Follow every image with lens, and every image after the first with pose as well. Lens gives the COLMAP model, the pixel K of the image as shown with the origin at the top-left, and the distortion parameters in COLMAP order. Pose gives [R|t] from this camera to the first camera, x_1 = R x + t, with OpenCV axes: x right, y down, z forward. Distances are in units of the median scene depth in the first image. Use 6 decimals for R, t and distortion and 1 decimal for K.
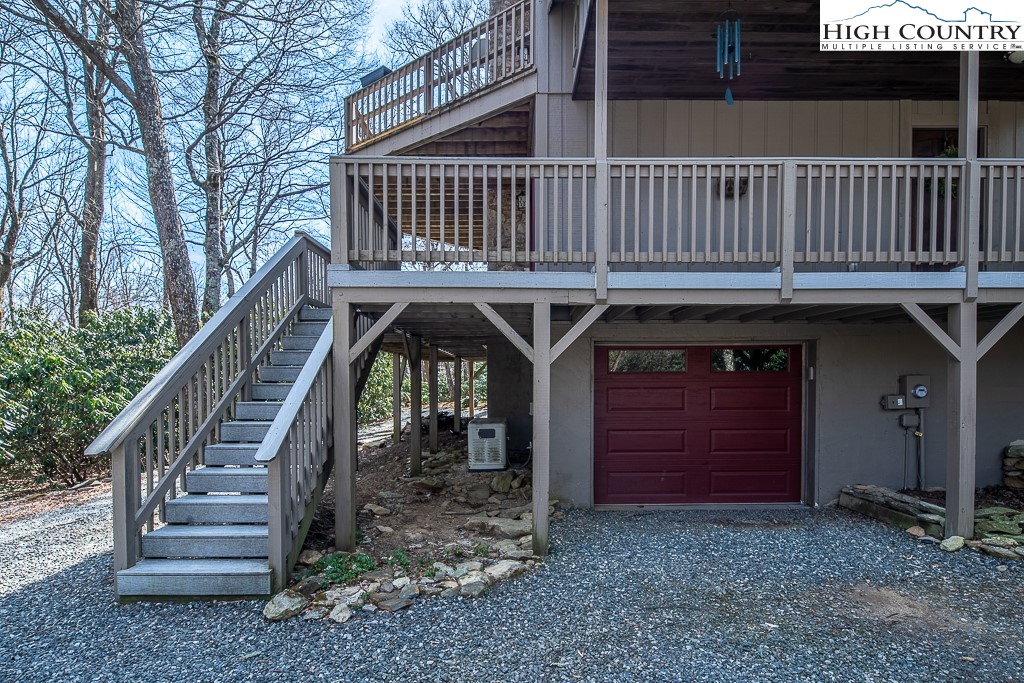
lens RADIAL K [[532.0, 0, 510.6], [0, 532.0, 398.8], [0, 0, 1]] dist [-0.002658, -0.000697]
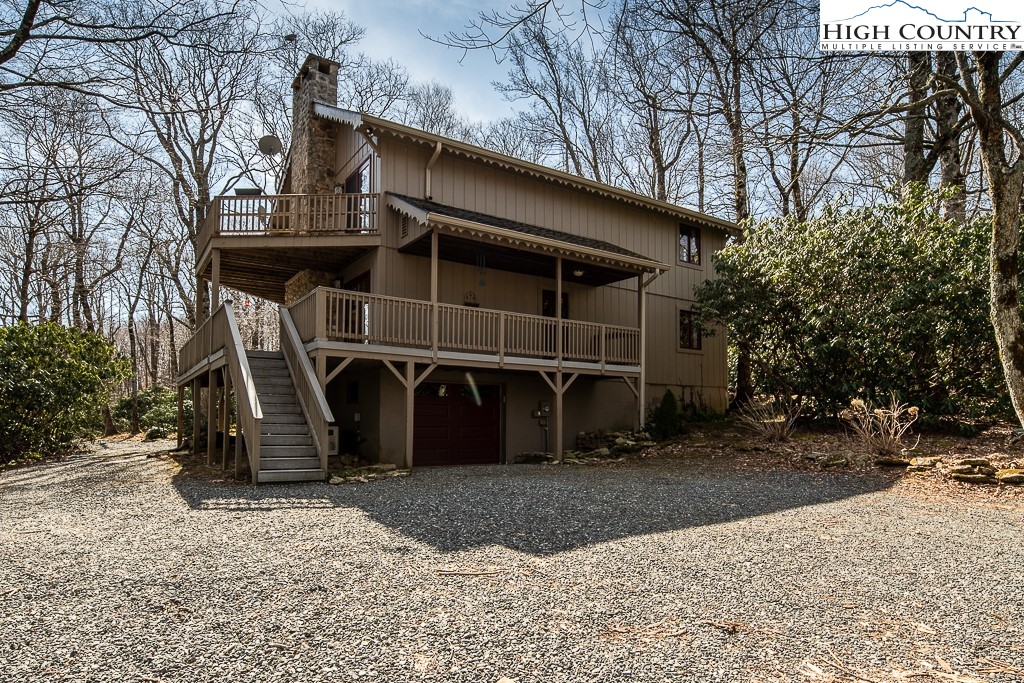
lens RADIAL K [[532.0, 0, 510.6], [0, 532.0, 398.8], [0, 0, 1]] dist [-0.002658, -0.000697]
pose [[0.839043, 0.030834, 0.543190, -0.781658], [0.005611, 0.997849, -0.065310, 0.124324], [-0.544036, 0.057845, 0.837066, -1.085478]]
